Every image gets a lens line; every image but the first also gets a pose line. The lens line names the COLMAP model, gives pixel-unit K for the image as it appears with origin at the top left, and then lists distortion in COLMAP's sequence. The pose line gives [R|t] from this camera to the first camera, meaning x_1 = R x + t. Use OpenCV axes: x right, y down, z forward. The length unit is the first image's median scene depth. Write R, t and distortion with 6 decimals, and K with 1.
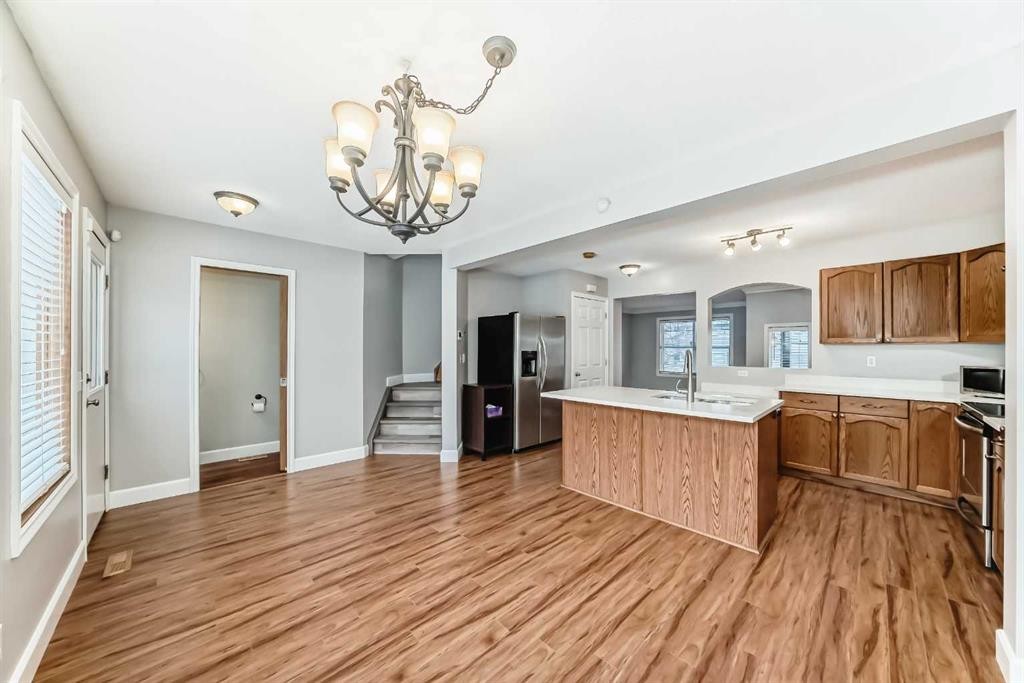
lens RADIAL K [[356.4, 0, 521.3], [0, 356.4, 349.1], [0, 0, 1]] dist [-0.014904, 0.002166]
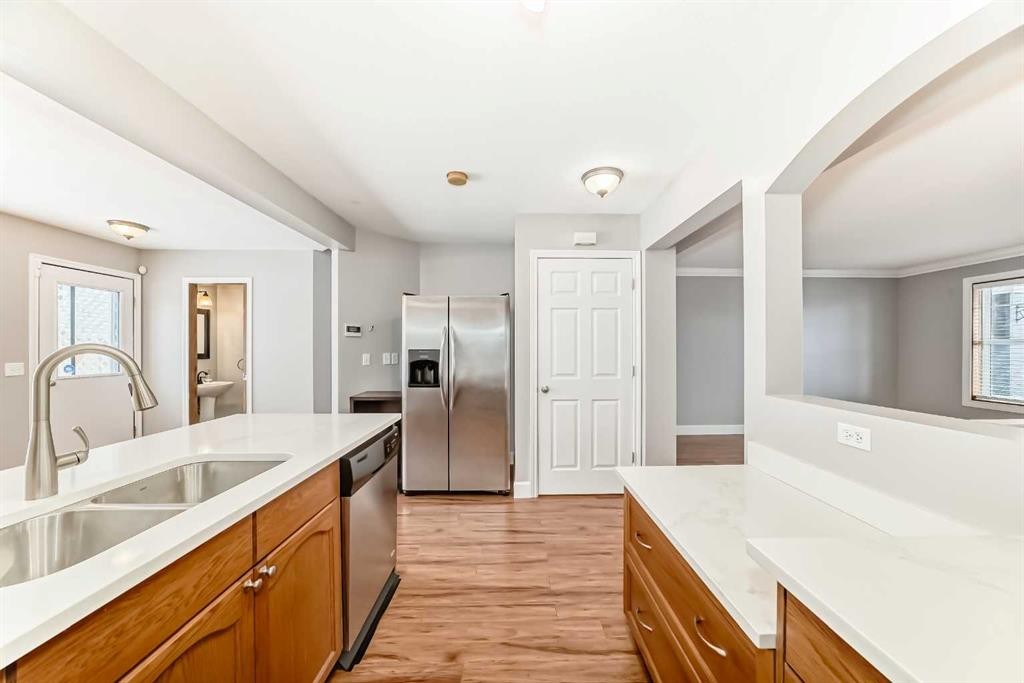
lens RADIAL K [[360.9, 0, 522.2], [0, 360.9, 349.0], [0, 0, 1]] dist [-0.015000, 0.001585]
pose [[0.730272, -0.001191, -0.683155, 0.877523], [0.001770, 0.999998, 0.000148, 0.006291], [0.683154, -0.001317, 0.730273, 0.891843]]
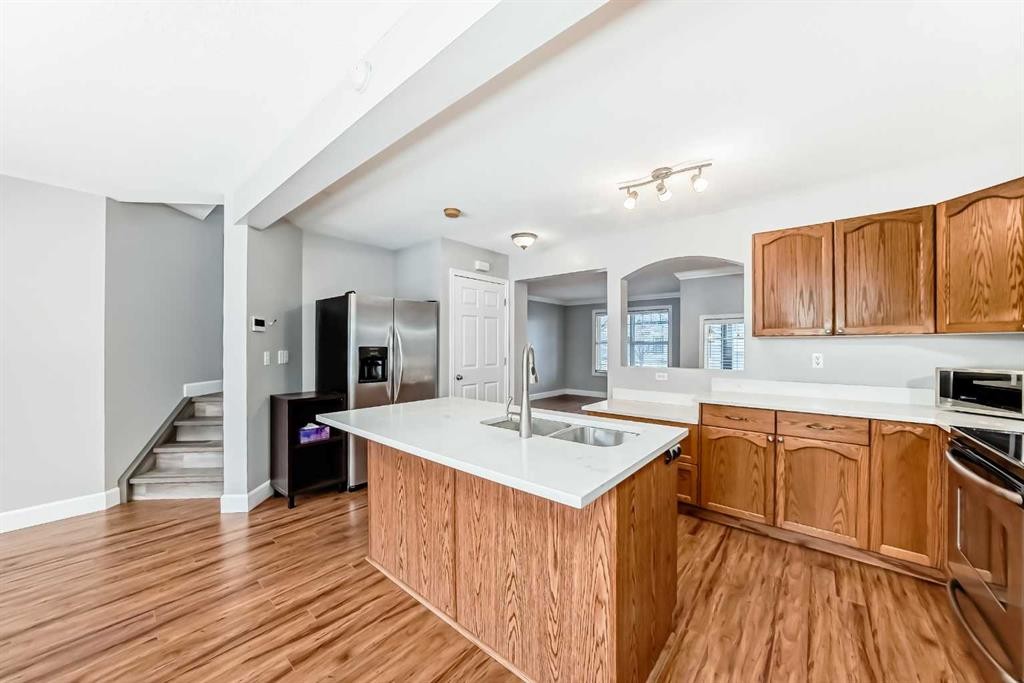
lens RADIAL K [[360.9, 0, 519.3], [0, 360.9, 345.4], [0, 0, 1]] dist [-0.015000, 0.001585]
pose [[0.995186, 0.000237, 0.098000, 0.343558], [-0.000212, 1.000000, -0.000266, 0.003991], [-0.098000, 0.000244, 0.995186, 0.362958]]
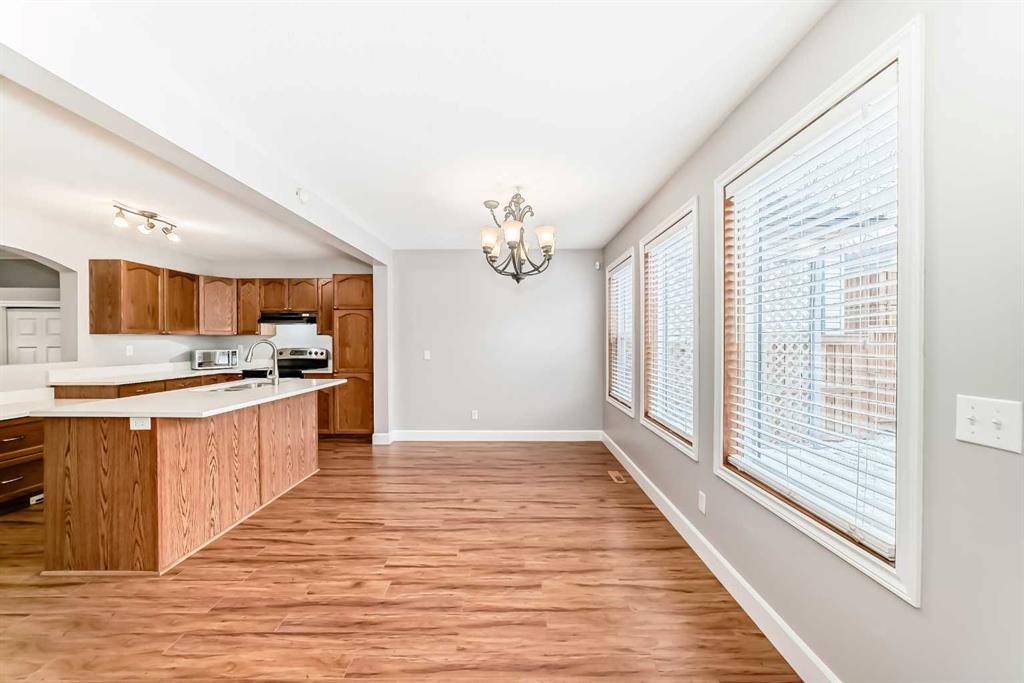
lens RADIAL K [[360.9, 0, 516.1], [0, 360.9, 344.2], [0, 0, 1]] dist [-0.015000, 0.001585]
pose [[-0.711157, -0.008985, 0.702976, -0.753431], [0.000884, 0.999906, 0.013675, 0.001328], [-0.703033, 0.010347, -0.711082, 1.071691]]
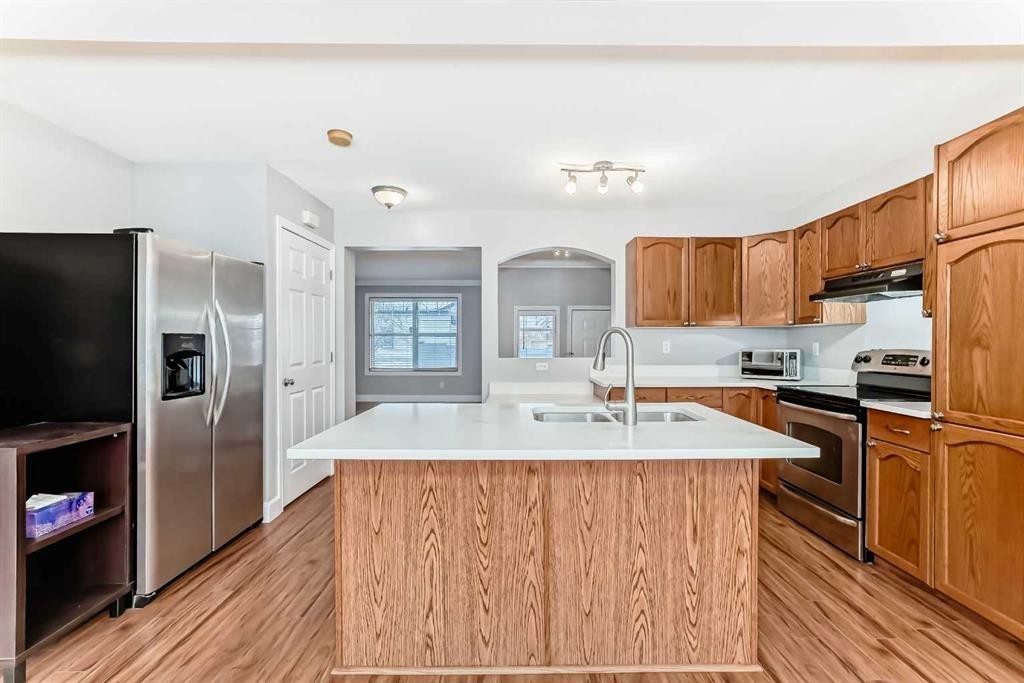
lens RADIAL K [[435.0, 0, 516.9], [0, 435.0, 343.0], [0, 0, 1]] dist [-0.007975, 0.001685]
pose [[0.698326, -0.006085, 0.715754, -0.091706], [0.002021, 0.999977, 0.006530, 0.018575], [-0.715777, -0.003113, 0.698322, 0.559145]]
